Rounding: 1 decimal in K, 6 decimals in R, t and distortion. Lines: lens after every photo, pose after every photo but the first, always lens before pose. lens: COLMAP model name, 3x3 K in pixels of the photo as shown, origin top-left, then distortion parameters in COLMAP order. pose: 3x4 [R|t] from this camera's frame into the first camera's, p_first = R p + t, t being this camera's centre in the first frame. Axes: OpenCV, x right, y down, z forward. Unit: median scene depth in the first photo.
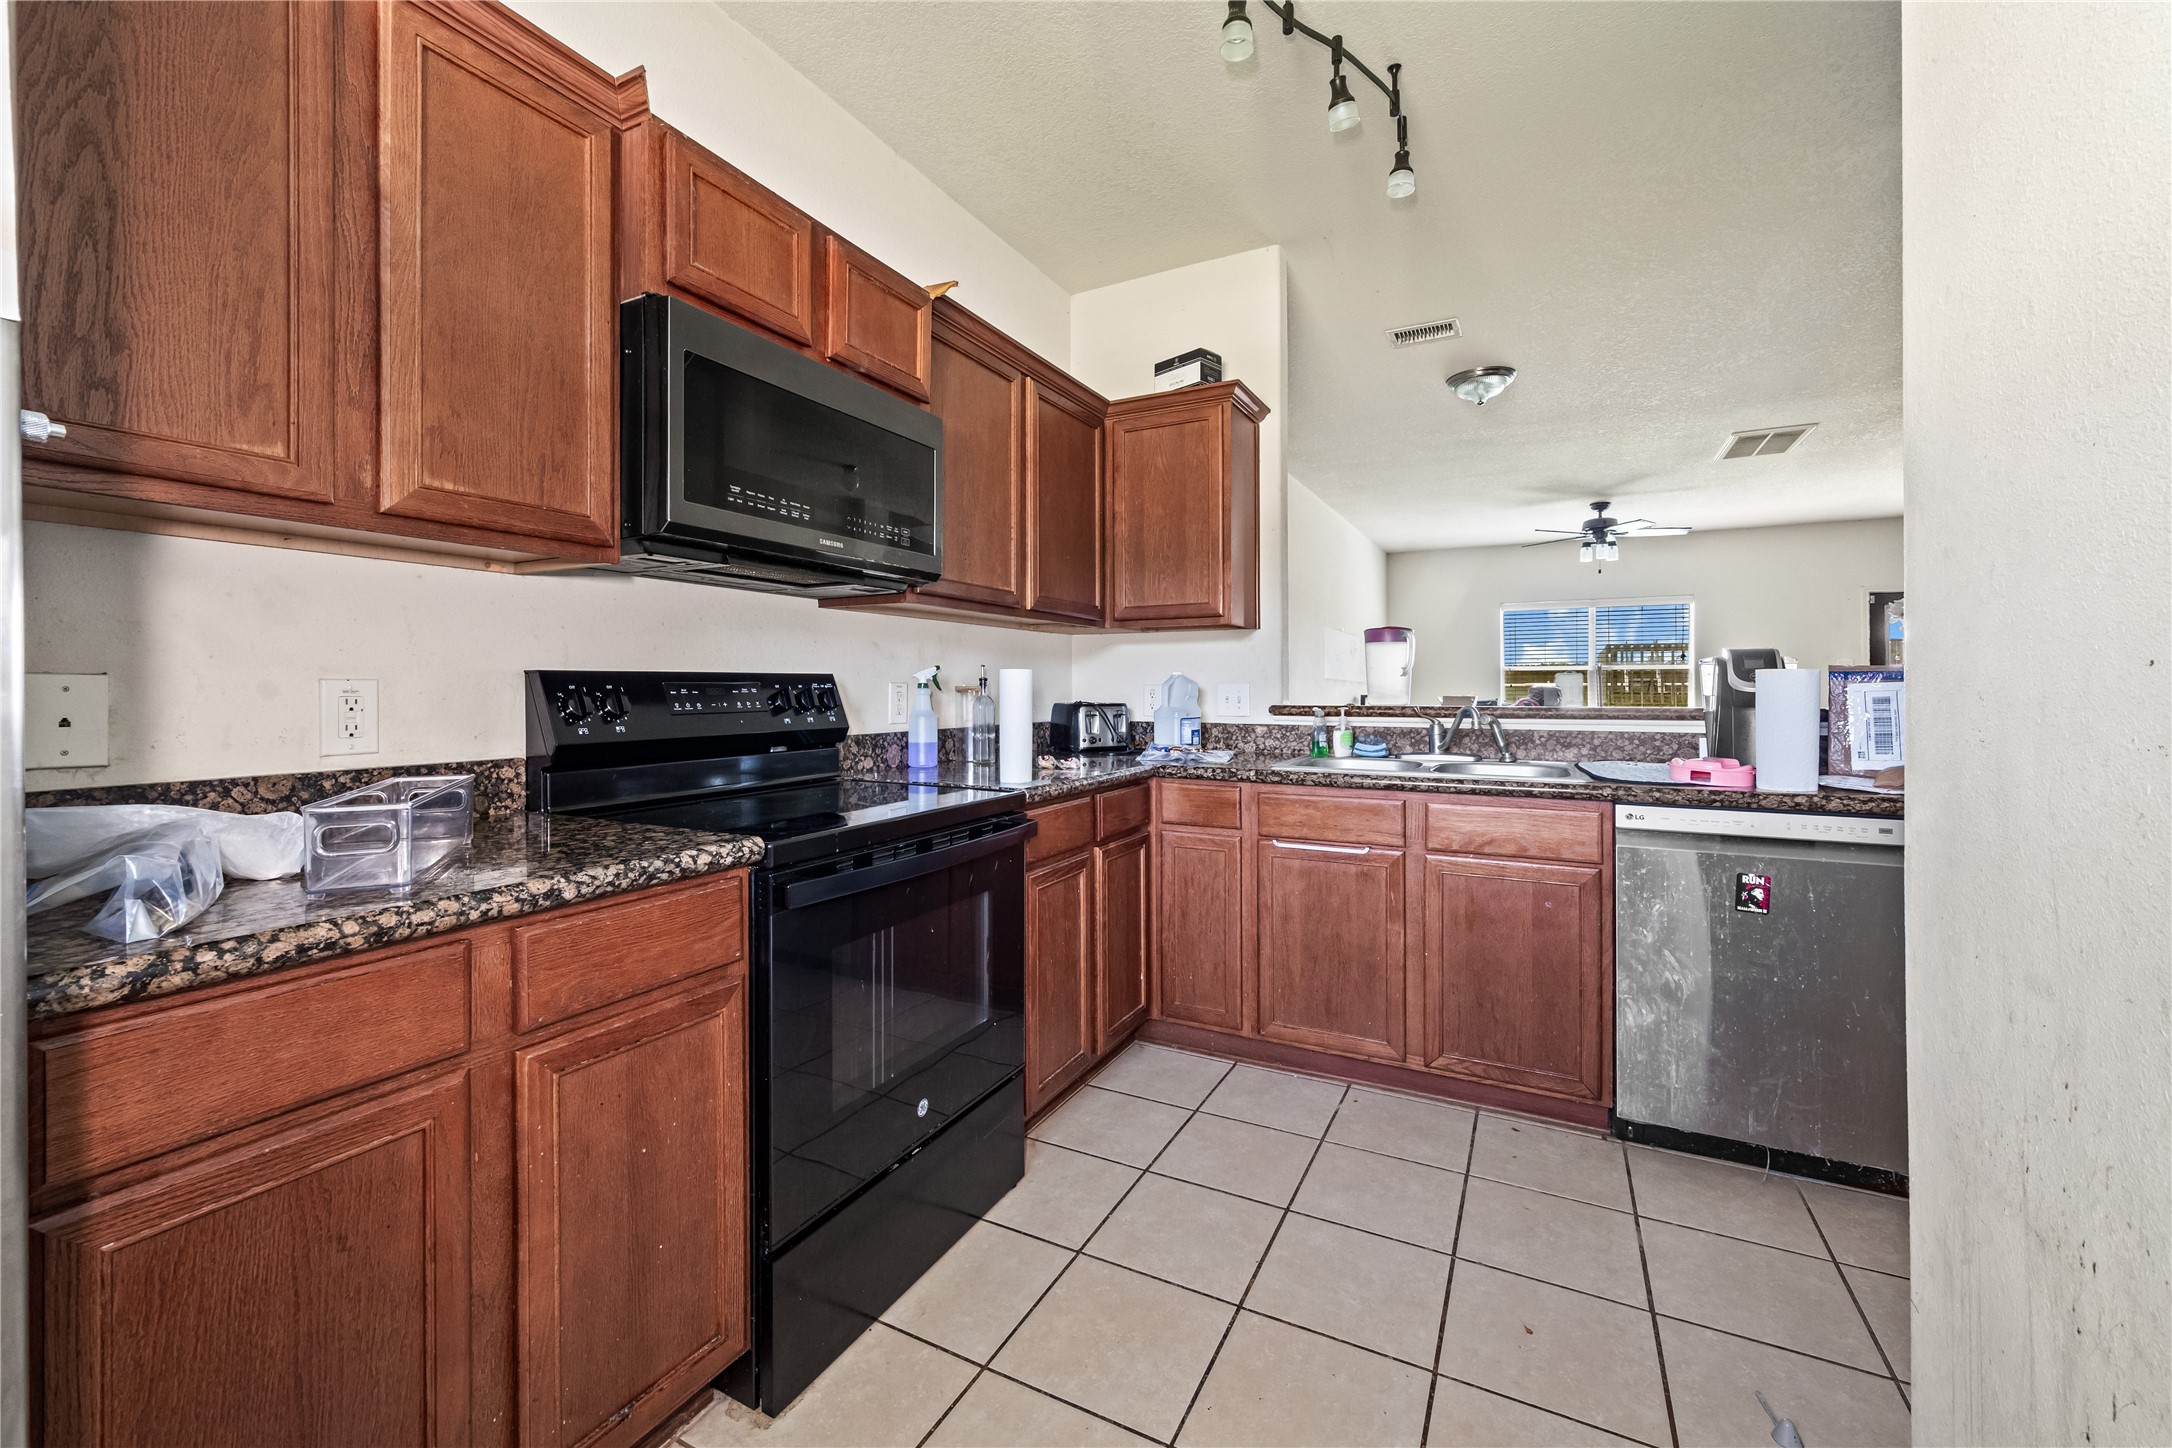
lens RADIAL K [[865.3, 0, 1112.0], [0, 865.3, 687.3], [0, 0, 1]] dist [-0.001029, -0.000133]
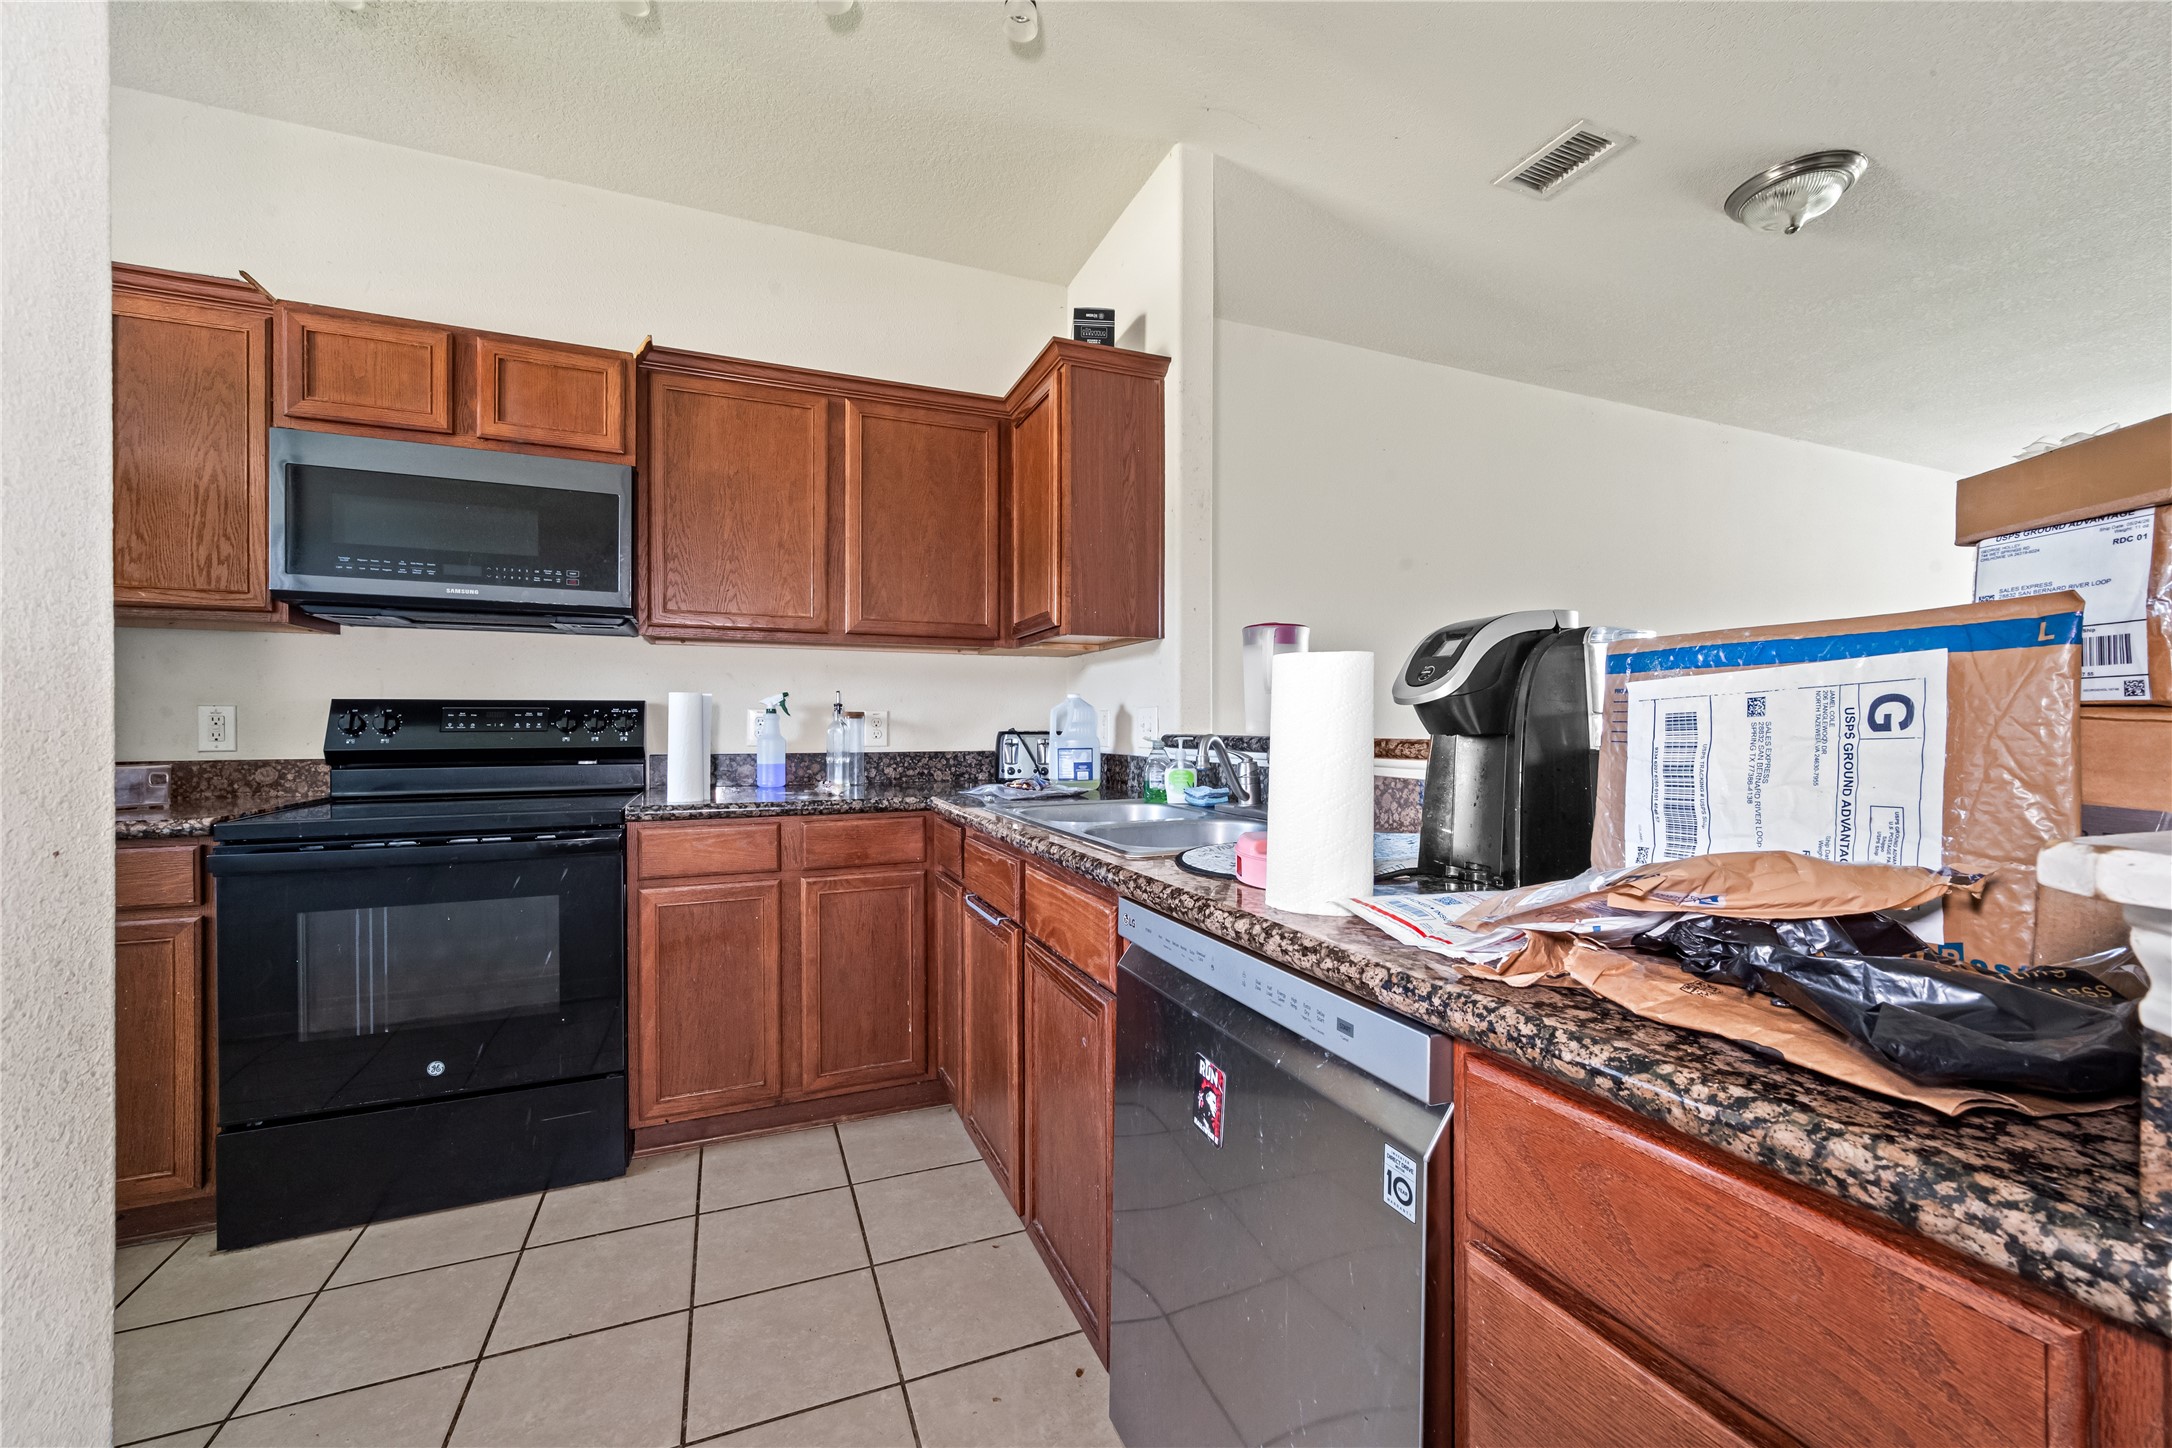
lens RADIAL K [[865.3, 0, 1109.1], [0, 865.3, 726.7], [0, 0, 1]] dist [-0.001029, -0.000133]
pose [[0.768447, 0.002233, -0.639910, 0.969750], [0.000019, 0.999994, 0.003513, 0.016548], [0.639914, -0.002712, 0.768442, 0.543920]]
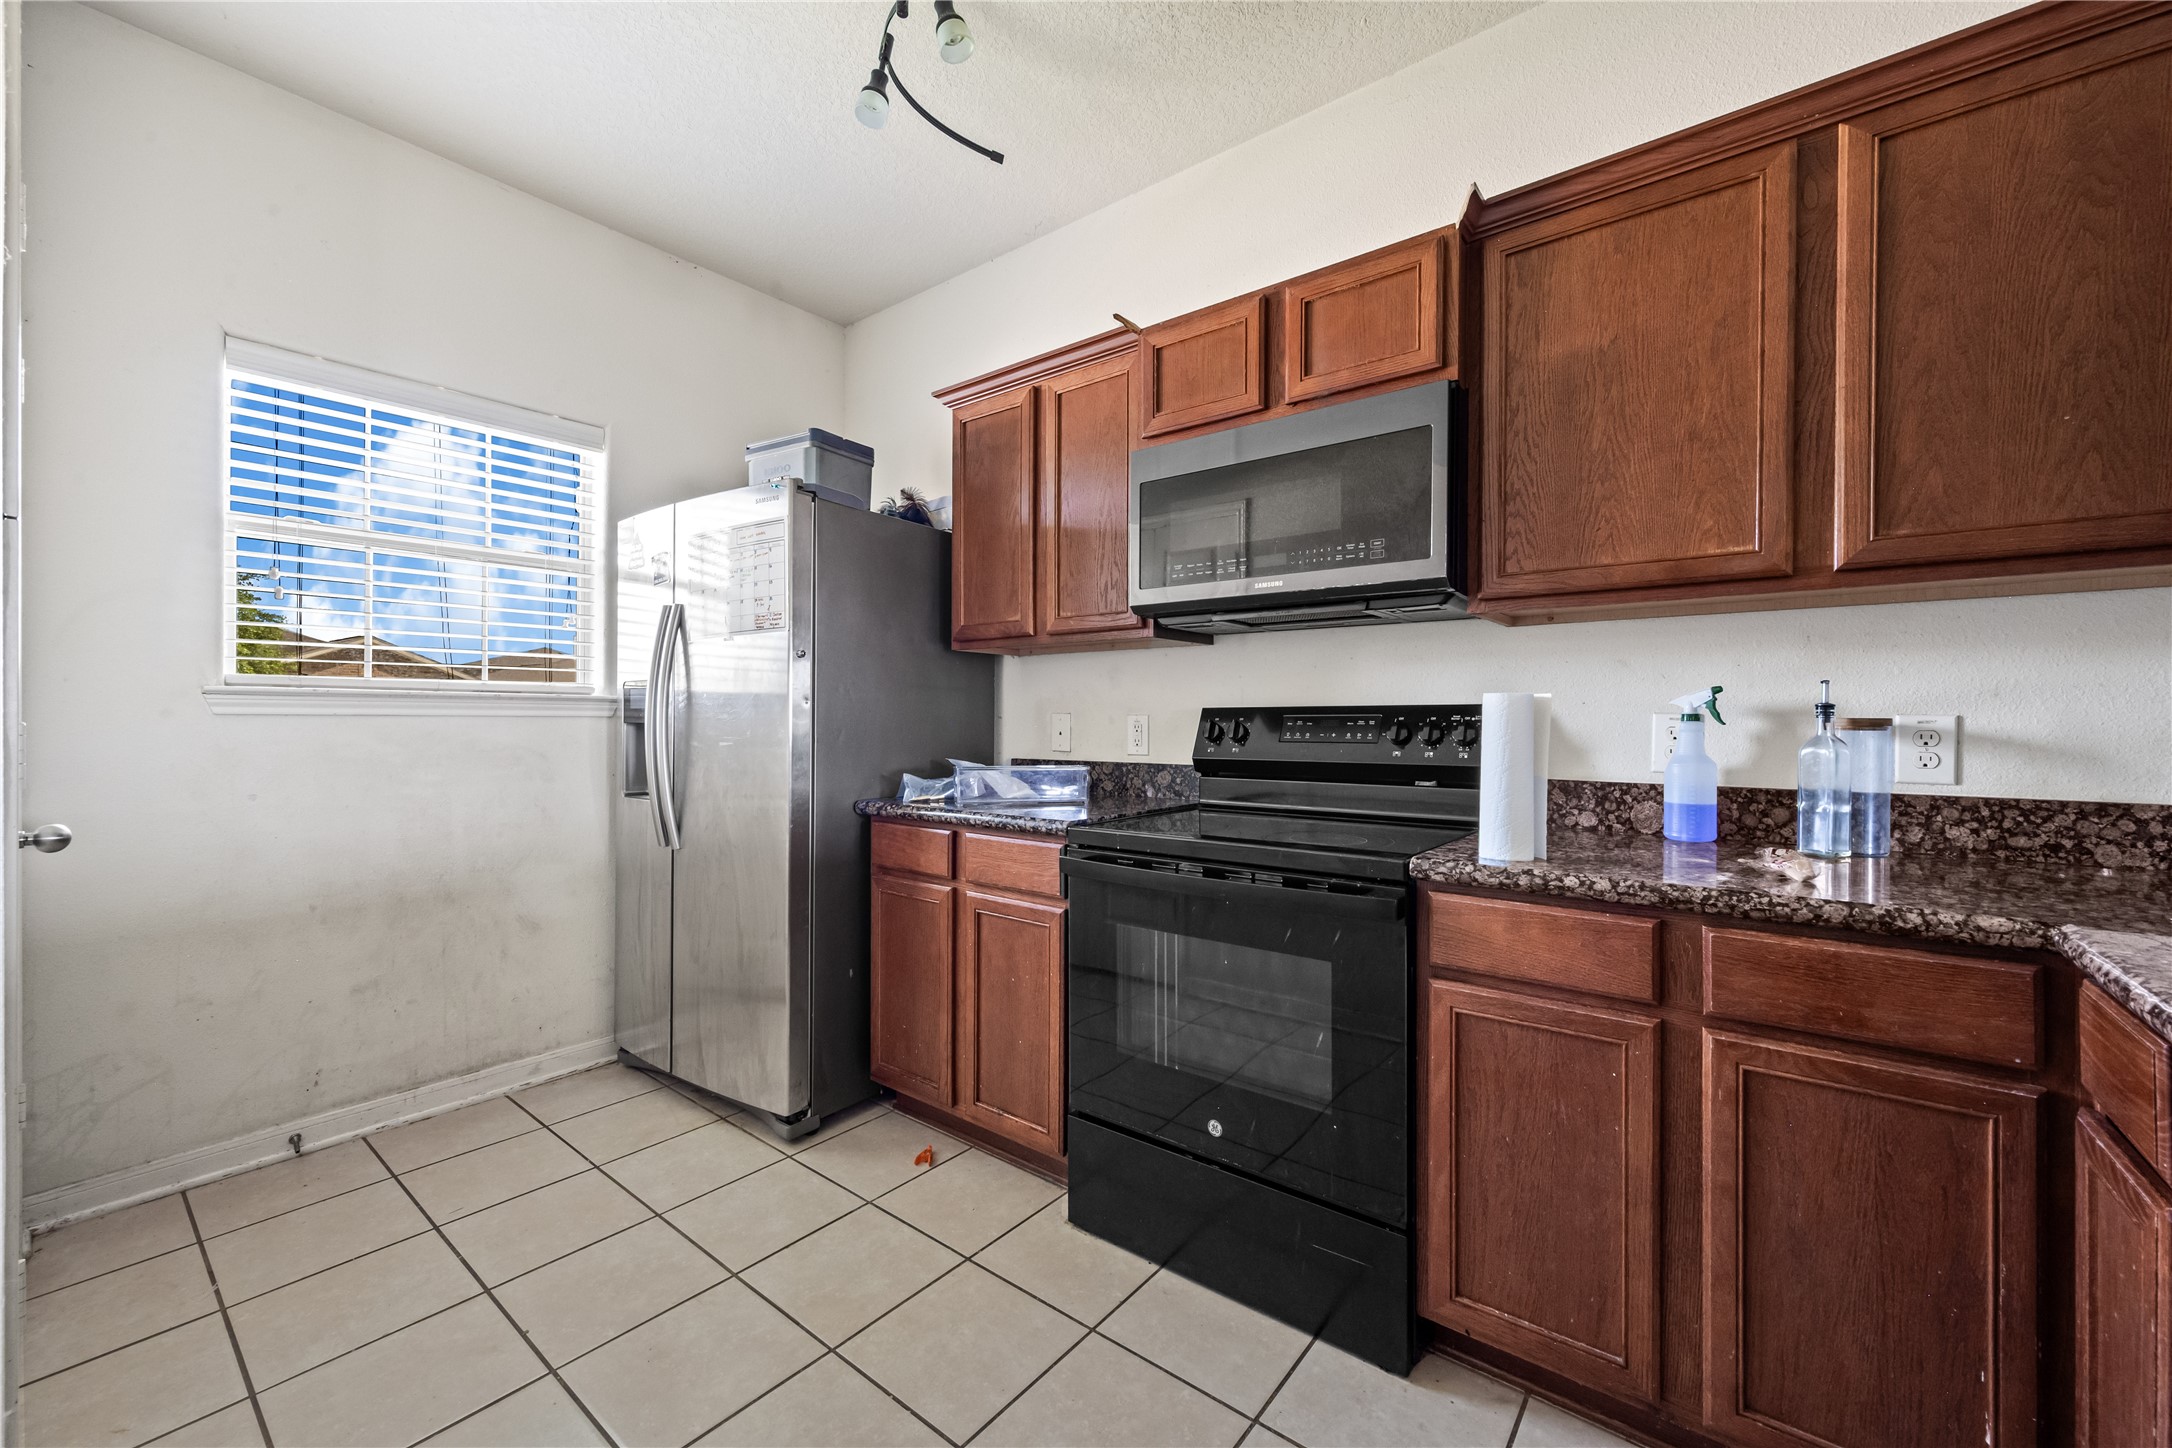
lens RADIAL K [[865.3, 0, 1069.1], [0, 865.3, 724.0], [0, 0, 1]] dist [-0.001029, -0.000133]
pose [[-0.218426, 0.004973, -0.975841, 0.648375], [-0.001525, 0.999984, 0.005437, 0.000374], [0.975852, 0.002676, -0.218414, 0.835532]]
